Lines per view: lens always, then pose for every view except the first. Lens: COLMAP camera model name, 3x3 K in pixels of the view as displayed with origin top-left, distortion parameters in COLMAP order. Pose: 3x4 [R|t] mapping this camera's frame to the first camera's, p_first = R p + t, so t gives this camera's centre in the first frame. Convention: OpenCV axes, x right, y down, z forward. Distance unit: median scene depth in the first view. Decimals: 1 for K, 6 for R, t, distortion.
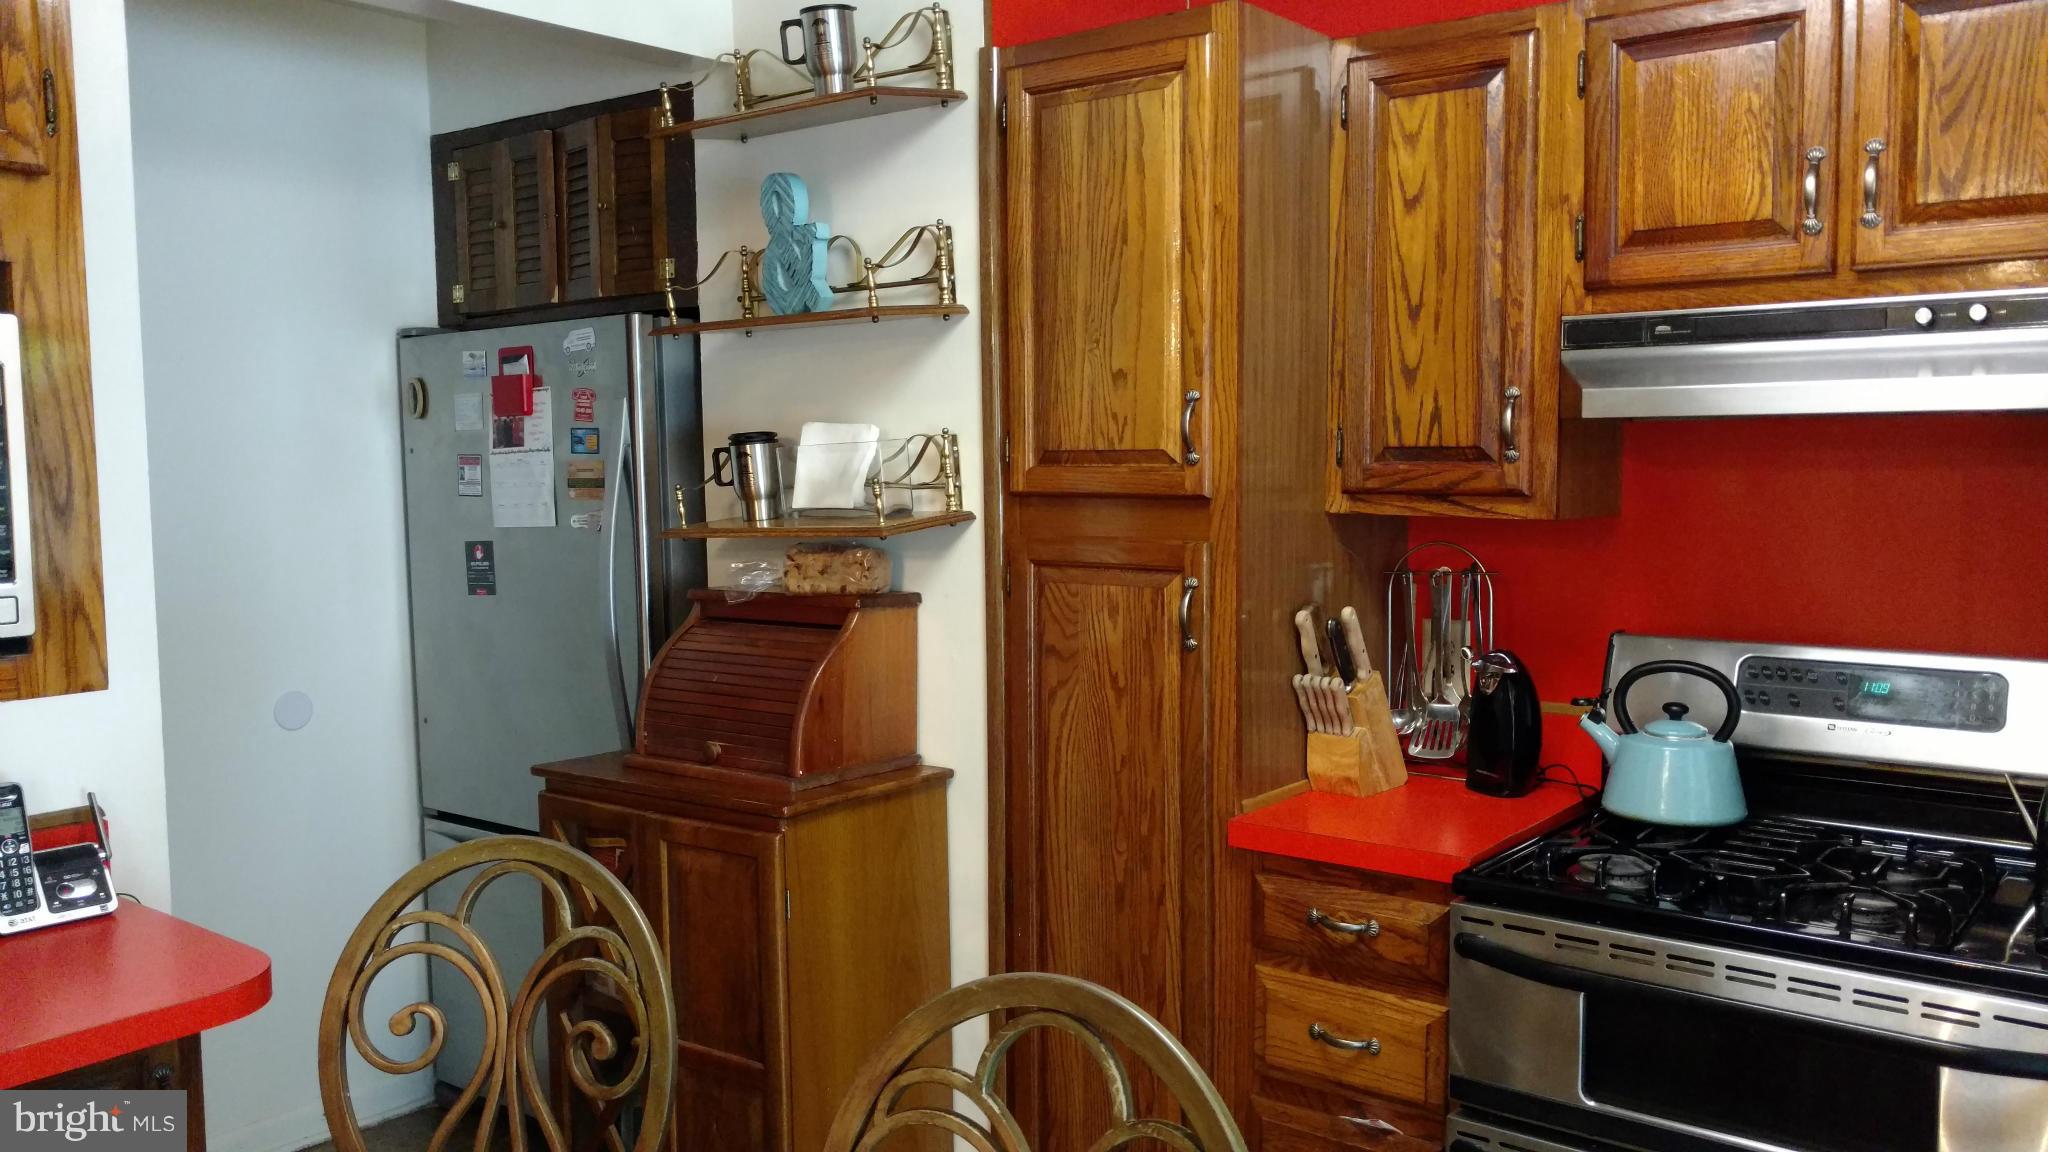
lens RADIAL K [[1637.3, 0, 1032.9], [0, 1637.3, 558.1], [0, 0, 1]] dist [0.000711, 0.011856]
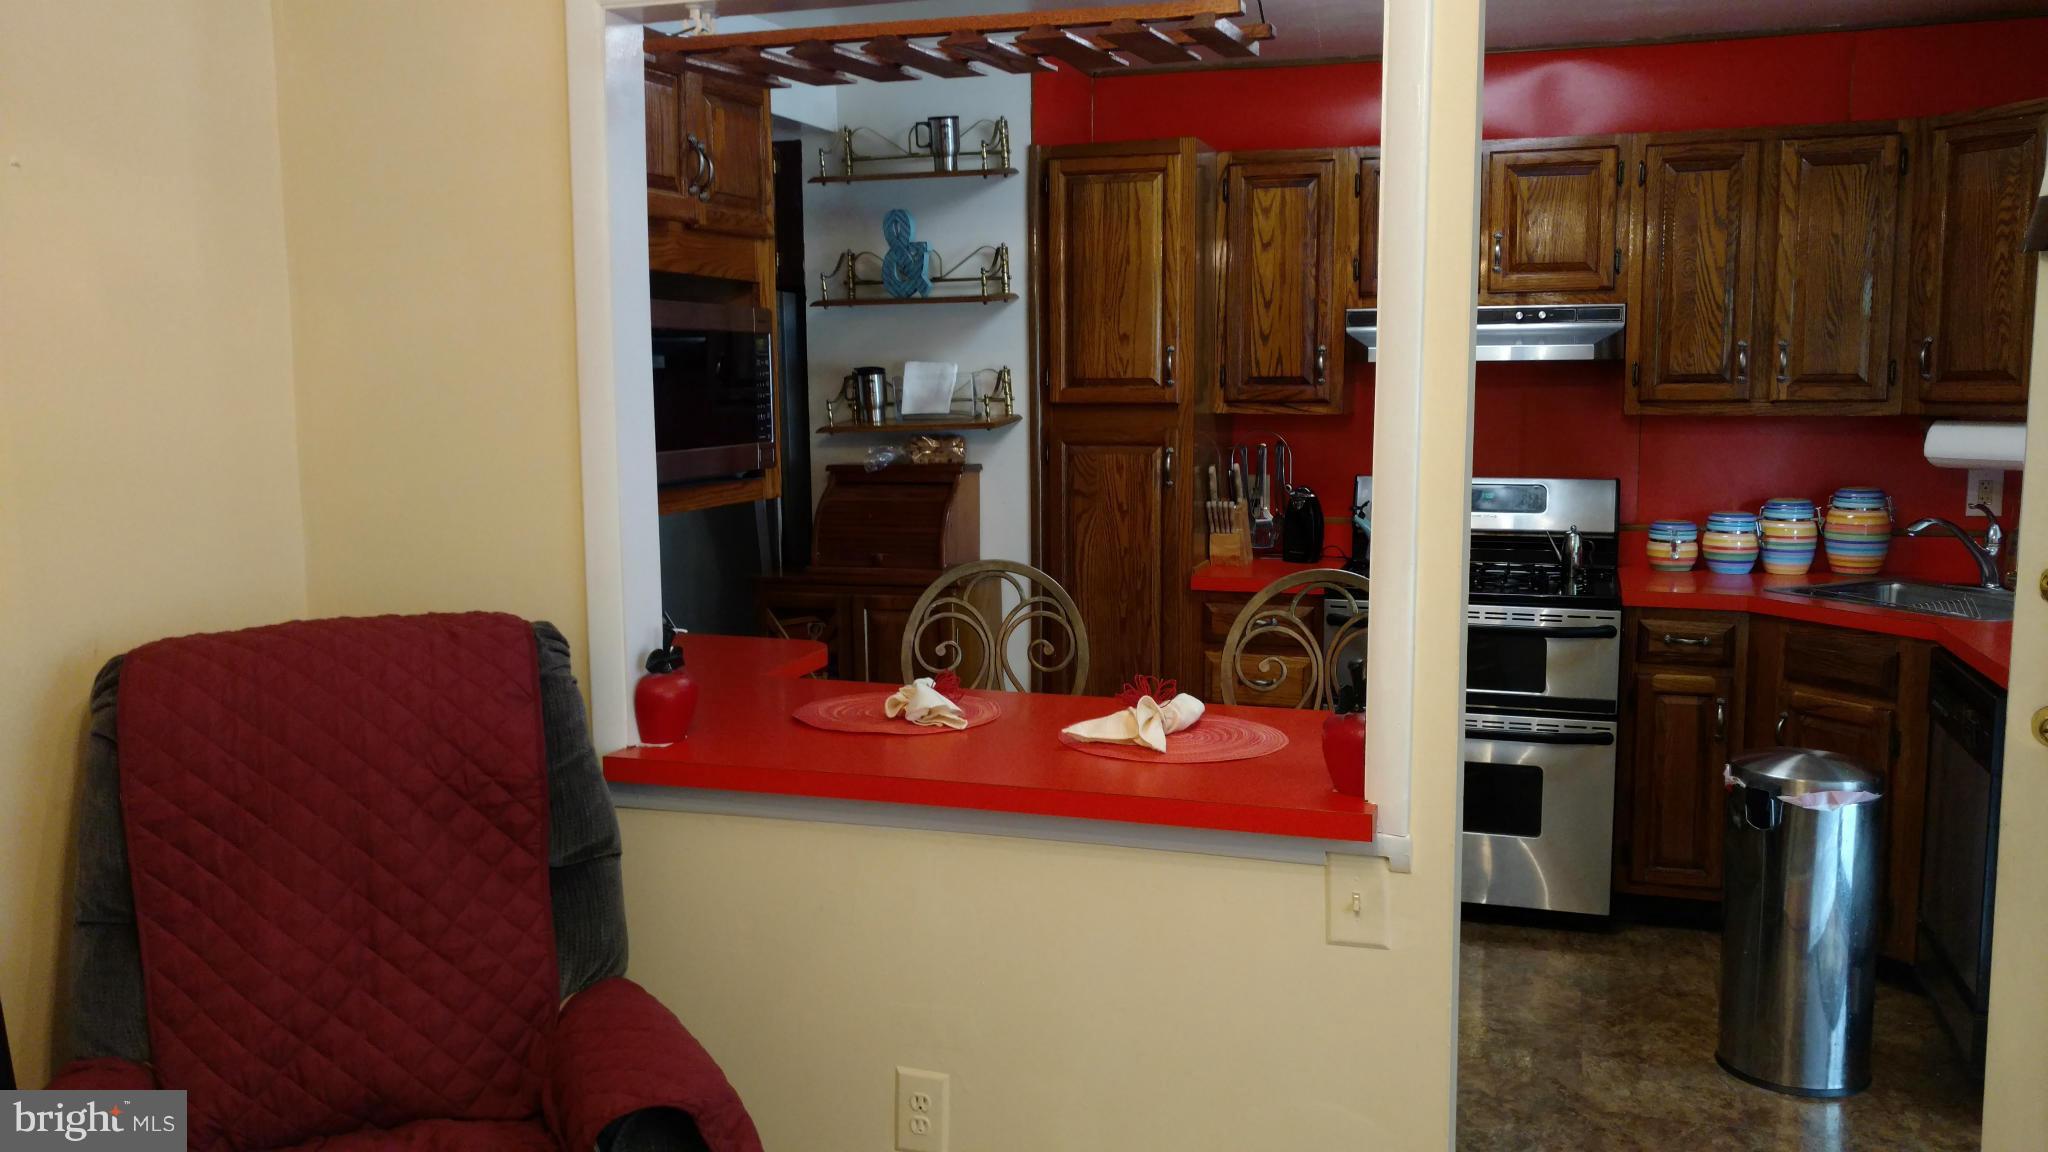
lens RADIAL K [[1637.3, 0, 1032.9], [0, 1637.3, 581.9], [0, 0, 1]] dist [0.000711, 0.011856]
pose [[0.938953, -0.040769, 0.341621, -0.691266], [0.022418, 0.998094, 0.057496, 0.054272], [-0.343314, -0.046328, 0.938077, -0.698381]]
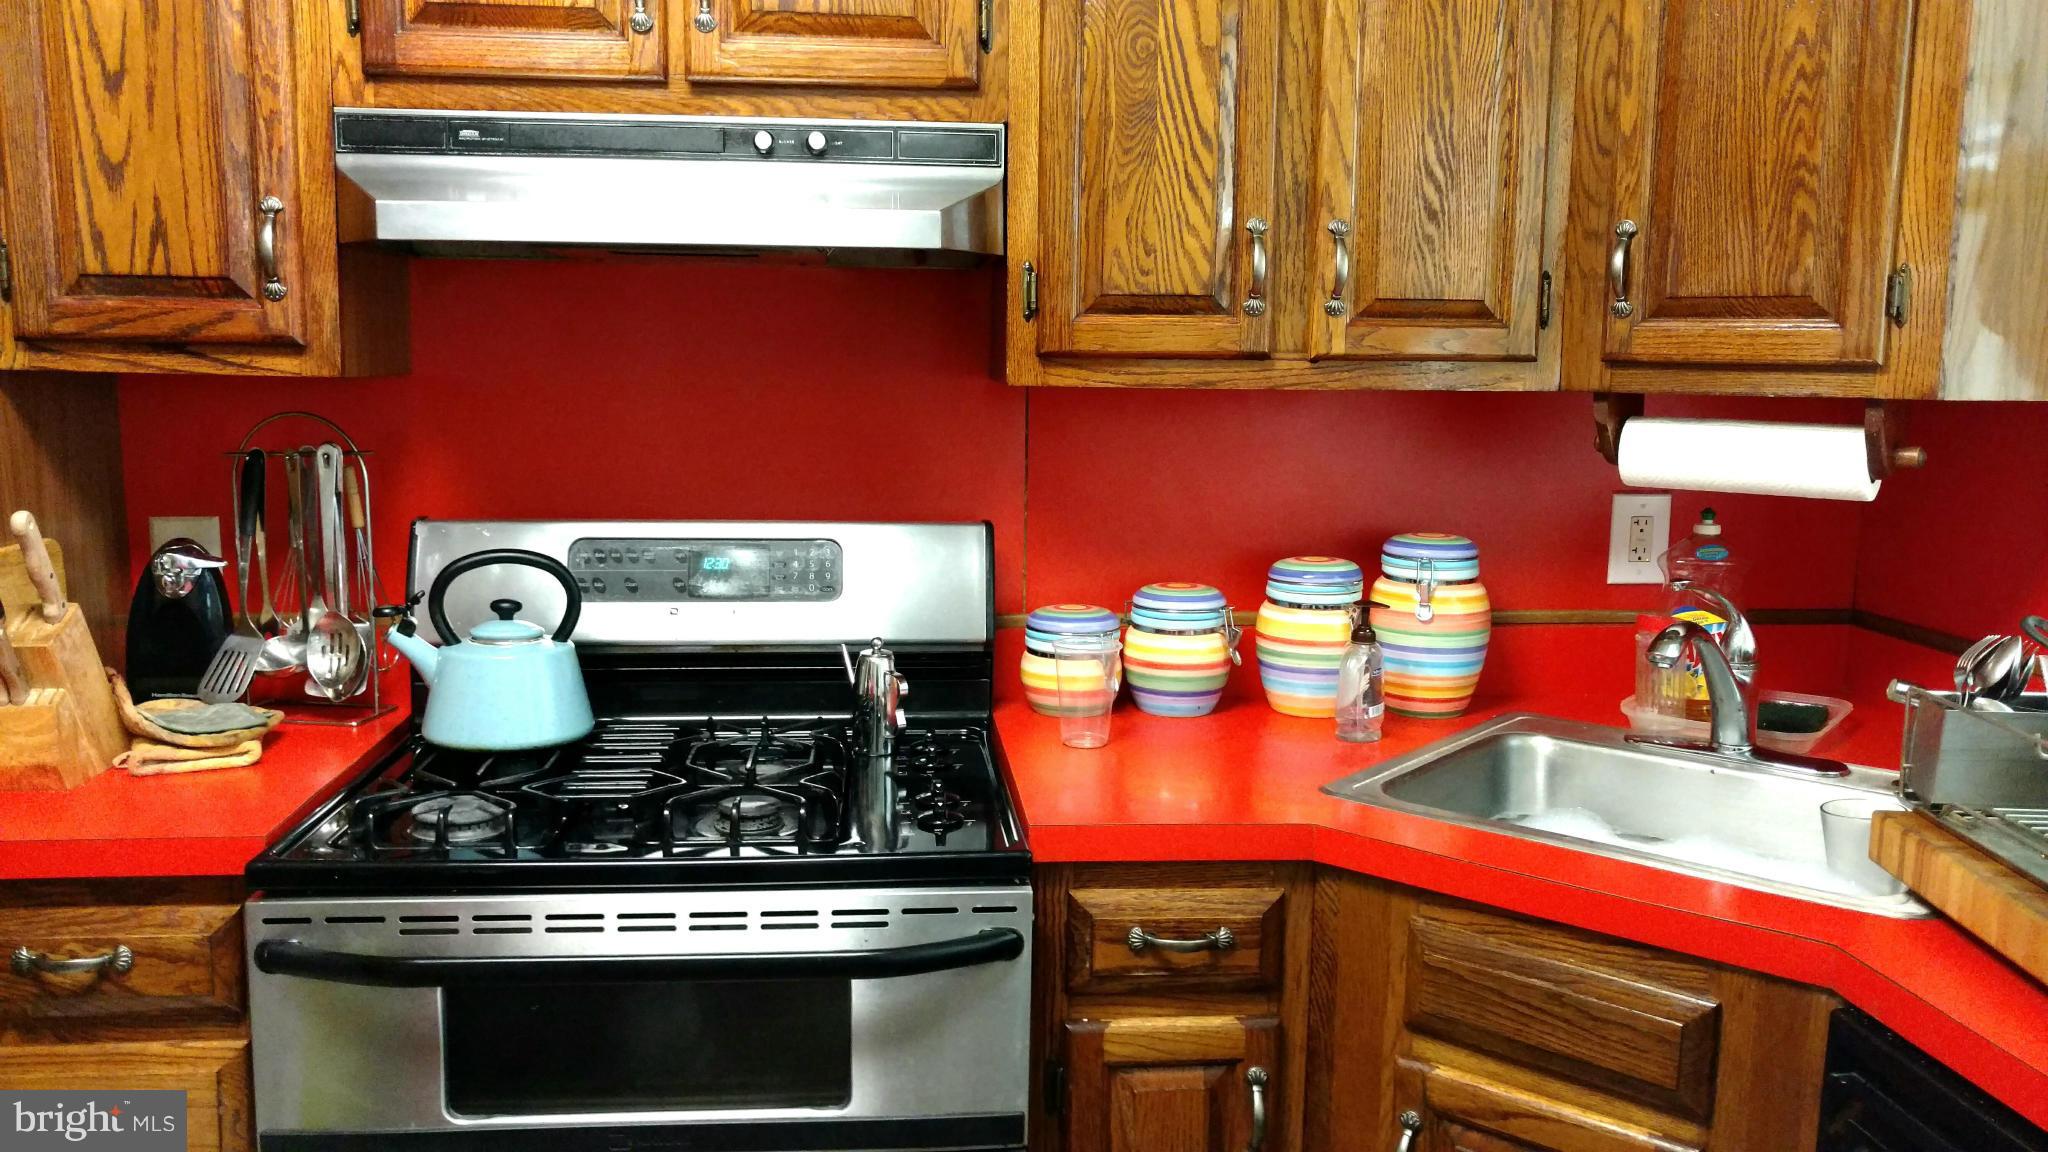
lens RADIAL K [[1637.3, 0, 1023.7], [0, 1637.3, 573.4], [0, 0, 1]] dist [0.000711, 0.011856]
pose [[0.727866, -0.078197, 0.681247, 0.021140], [0.027625, 0.996014, 0.084812, 0.011969], [-0.685163, -0.042912, 0.727124, 0.215946]]
